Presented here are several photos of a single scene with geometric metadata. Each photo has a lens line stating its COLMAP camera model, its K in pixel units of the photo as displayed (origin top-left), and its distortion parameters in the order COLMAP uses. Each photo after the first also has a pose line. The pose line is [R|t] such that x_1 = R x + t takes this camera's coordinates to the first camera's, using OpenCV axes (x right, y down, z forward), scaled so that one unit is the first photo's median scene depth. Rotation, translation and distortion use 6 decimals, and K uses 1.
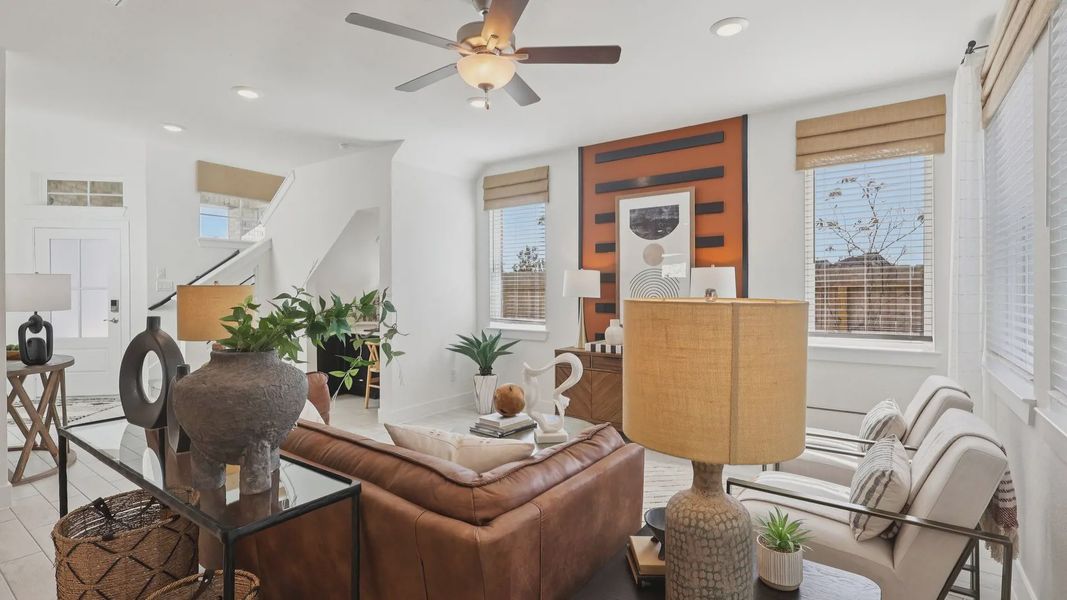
lens RADIAL K [[497.8, 0, 537.9], [0, 497.8, 295.7], [0, 0, 1]] dist [0.003911, 0.001718]
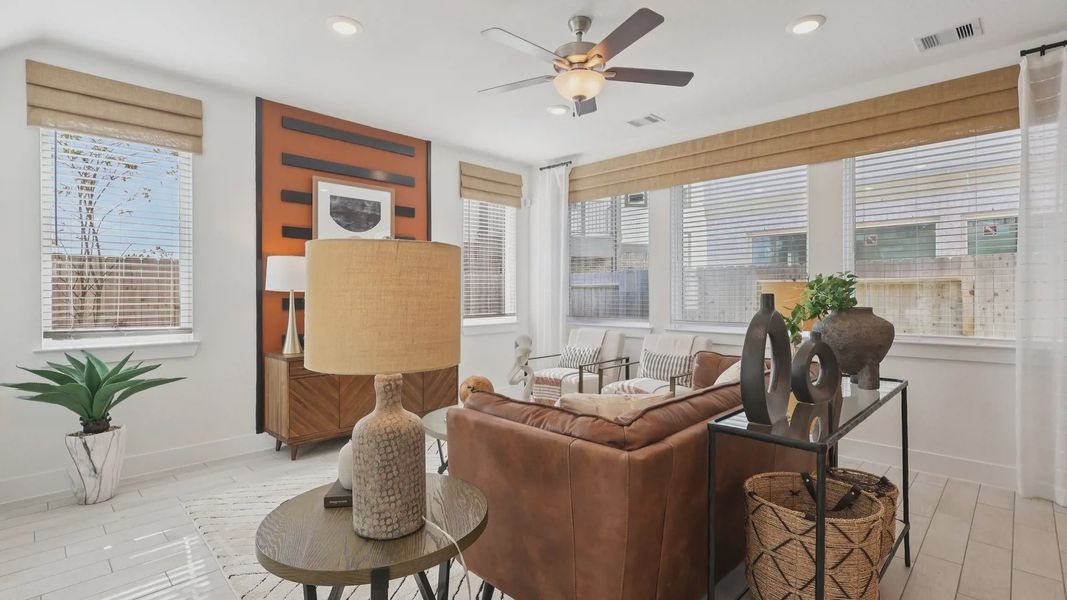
lens RADIAL K [[497.8, 0, 551.0], [0, 497.8, 294.8], [0, 0, 1]] dist [0.003911, 0.001718]
pose [[0.149986, -0.011292, 0.988624, -0.667392], [-0.003018, 0.999925, 0.011879, -0.002122], [-0.988684, -0.004765, 0.149940, 0.468263]]
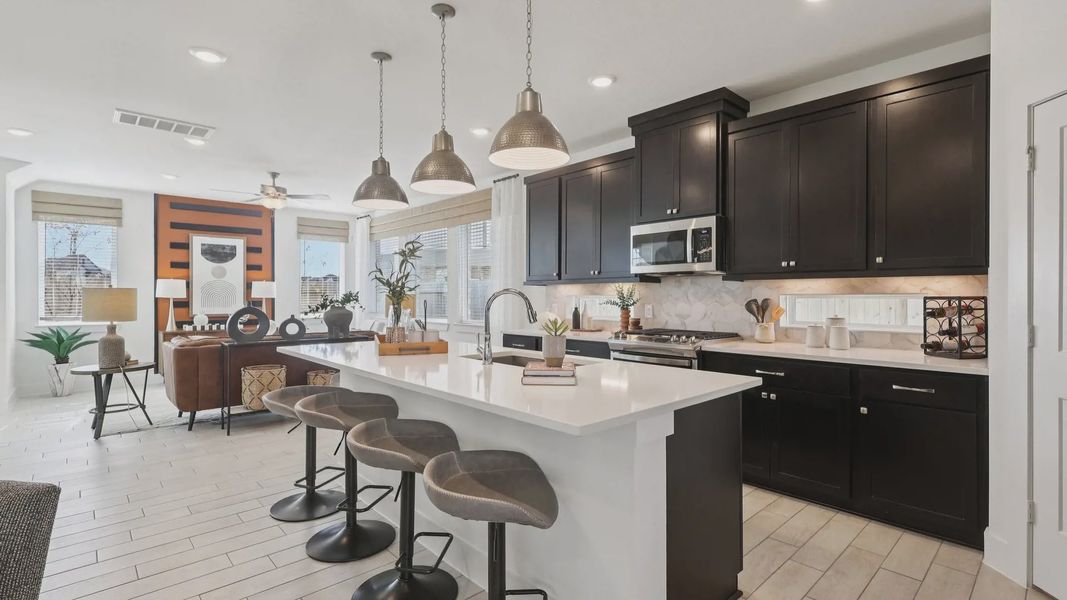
lens RADIAL K [[497.8, 0, 553.3], [0, 497.8, 293.5], [0, 0, 1]] dist [0.003911, 0.001718]
pose [[0.180382, 0.000908, 0.983596, -1.230563], [0.002732, 0.999995, -0.001424, -0.003139], [-0.983593, 0.002944, 0.180378, -0.434928]]
